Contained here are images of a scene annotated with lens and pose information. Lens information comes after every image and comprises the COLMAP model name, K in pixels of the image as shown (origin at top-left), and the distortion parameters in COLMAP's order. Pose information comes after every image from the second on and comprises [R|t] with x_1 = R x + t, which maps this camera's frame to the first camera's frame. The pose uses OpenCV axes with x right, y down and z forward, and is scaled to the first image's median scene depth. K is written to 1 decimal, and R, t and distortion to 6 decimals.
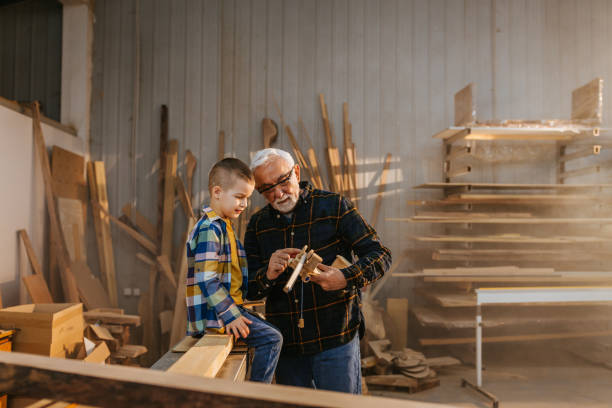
lens RADIAL K [[572.0, 0, 307.8], [0, 572.0, 208.0], [0, 0, 1]] dist [-0.003904, 0.000000]
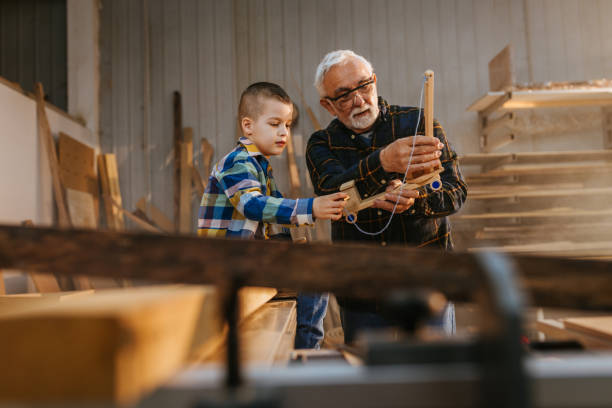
lens RADIAL K [[572.0, 0, 307.7], [0, 572.0, 201.5], [0, 0, 1]] dist [-0.003904, 0.000000]
pose [[0.998691, -0.045632, -0.023106, -0.023667], [0.044870, 0.998464, -0.032485, 0.042889], [0.024553, 0.031406, 0.999205, 0.075236]]
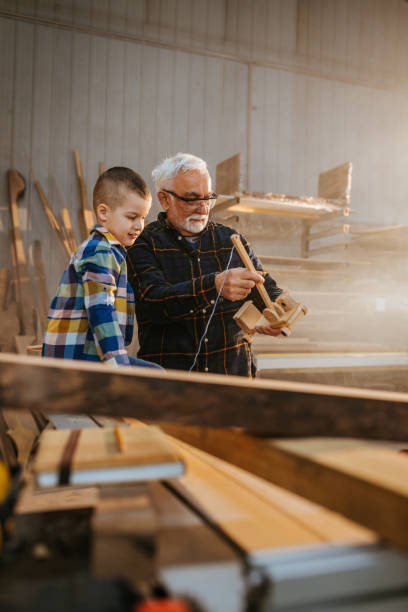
lens RADIAL K [[572.0, 0, 198.2], [0, 572.0, 311.5], [0, 0, 1]] dist [-0.003904, 0.000000]
pose [[0.938088, 0.023611, 0.345591, -0.107784], [-0.032770, 0.999249, 0.020683, 0.035477], [-0.344843, -0.030727, 0.938157, 0.072402]]
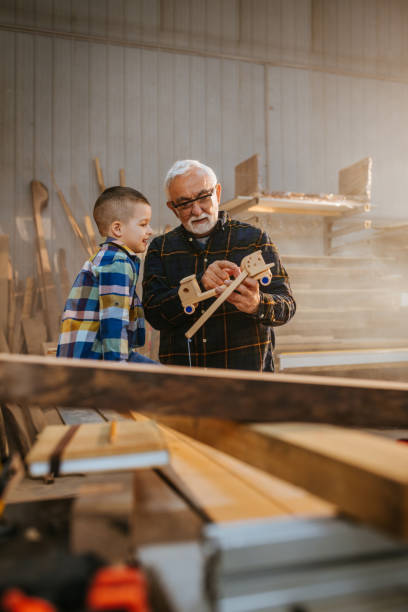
lens RADIAL K [[572.0, 0, 201.0], [0, 572.0, 311.7], [0, 0, 1]] dist [-0.003904, 0.000000]
pose [[0.953837, -0.007913, 0.300219, -0.099801], [0.002826, 0.999845, 0.017377, 0.036494], [-0.300310, -0.015726, 0.953712, 0.062401]]
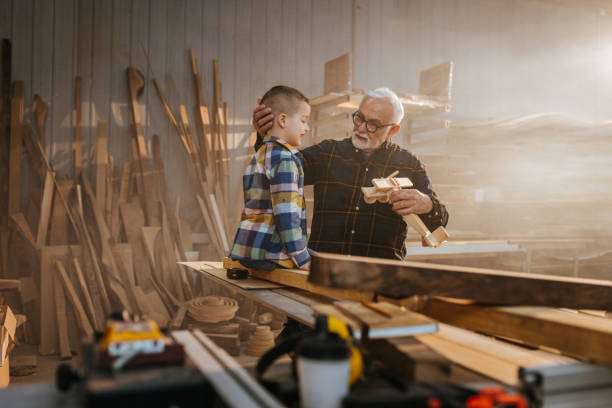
lens RADIAL K [[572.0, 0, 298.8], [0, 572.0, 212.0], [0, 0, 1]] dist [-0.003904, 0.000000]
pose [[0.926895, 0.011229, 0.375152, -0.173140], [-0.029906, 0.998584, 0.044000, 0.028149], [-0.374127, -0.052003, 0.925918, 0.037715]]
